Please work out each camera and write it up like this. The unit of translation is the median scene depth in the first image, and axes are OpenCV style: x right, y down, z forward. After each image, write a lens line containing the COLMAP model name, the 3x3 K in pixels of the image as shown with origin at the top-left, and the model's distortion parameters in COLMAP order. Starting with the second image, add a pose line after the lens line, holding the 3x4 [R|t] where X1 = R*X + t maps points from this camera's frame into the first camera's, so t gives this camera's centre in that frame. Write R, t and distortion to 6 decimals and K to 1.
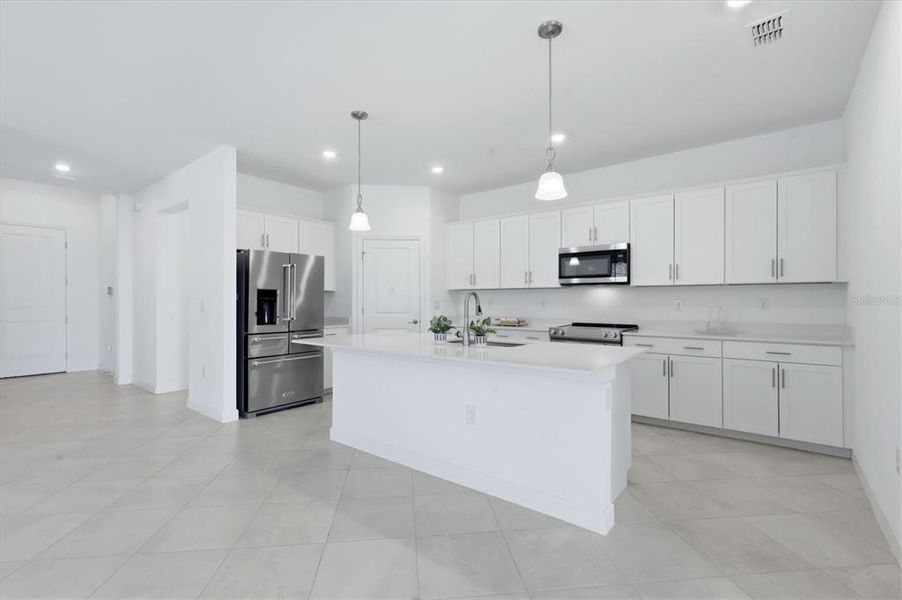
lens RADIAL K [[413.3, 0, 443.8], [0, 413.3, 297.2], [0, 0, 1]] dist [0.001971, 0.000708]
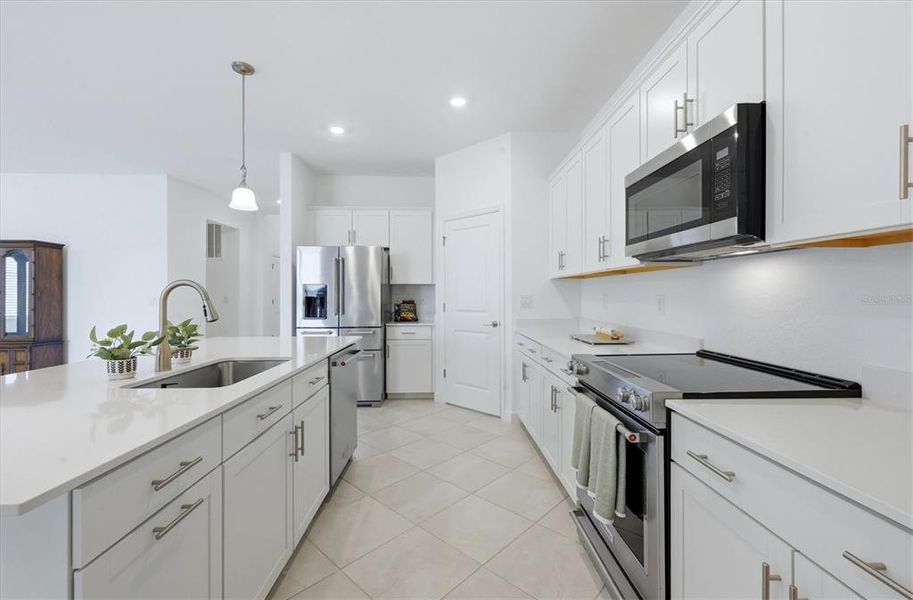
lens RADIAL K [[384.3, 0, 458.4], [0, 384.3, 295.7], [0, 0, 1]] dist [0.002129, -0.000074]
pose [[0.654164, 0.001673, -0.756351, 0.443046], [0.006598, 0.999947, 0.007919, 0.003514], [0.756324, -0.010171, 0.654118, 0.562576]]
